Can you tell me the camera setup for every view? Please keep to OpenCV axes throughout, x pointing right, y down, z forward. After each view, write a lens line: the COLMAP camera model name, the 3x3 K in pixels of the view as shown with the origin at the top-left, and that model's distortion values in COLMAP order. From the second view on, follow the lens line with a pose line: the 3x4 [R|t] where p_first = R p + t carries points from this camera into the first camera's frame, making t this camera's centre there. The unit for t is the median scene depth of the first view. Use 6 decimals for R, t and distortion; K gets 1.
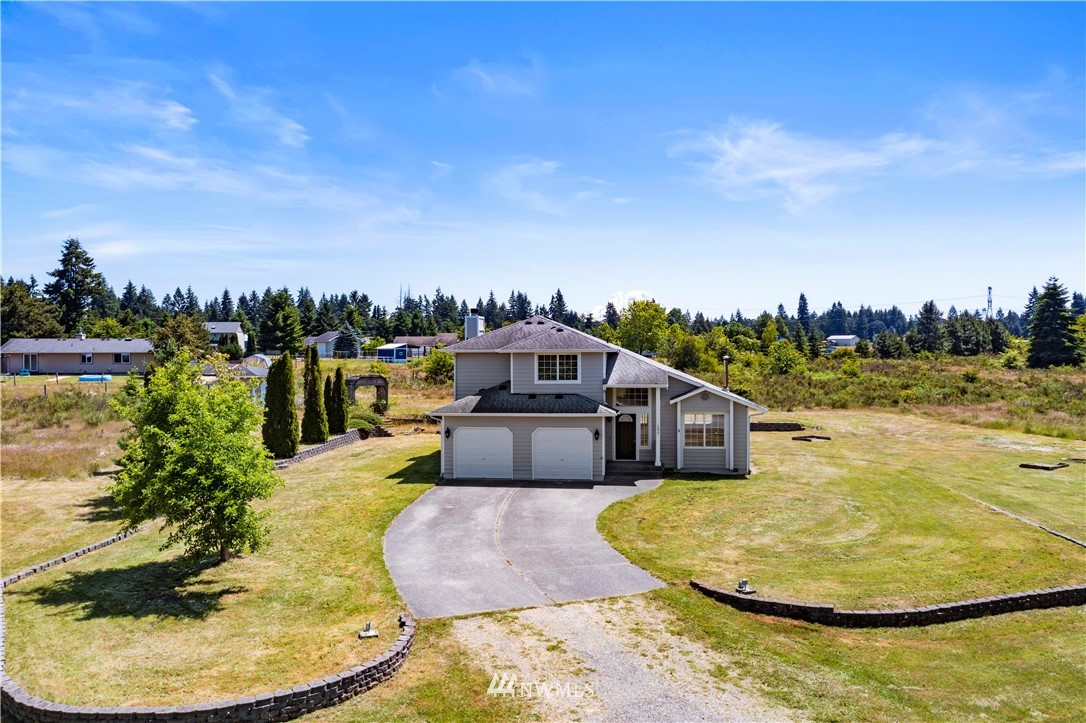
lens RADIAL K [[868.9, 0, 544.4], [0, 868.9, 362.0], [0, 0, 1]] dist [0.009557, -0.004248]
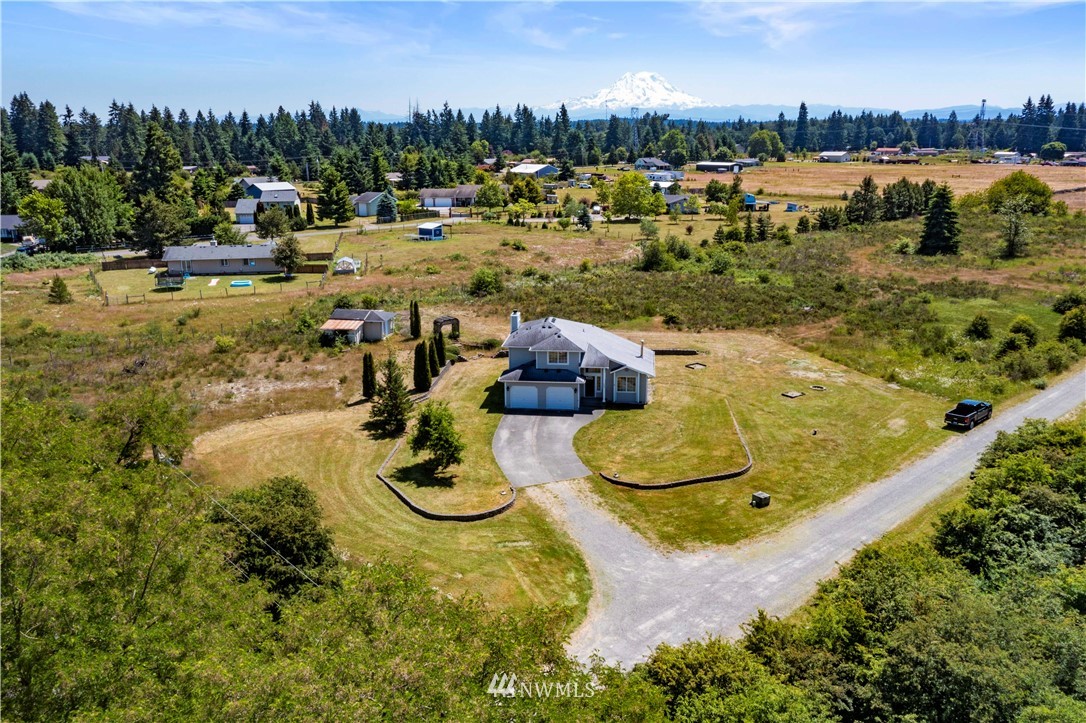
lens RADIAL K [[868.9, 0, 541.7], [0, 868.9, 363.2], [0, 0, 1]] dist [0.009557, -0.004248]
pose [[0.999953, -0.003117, -0.009171, -0.005226], [0.005224, 0.970863, 0.239578, -0.490092], [0.008157, -0.239614, 0.970834, -1.079097]]
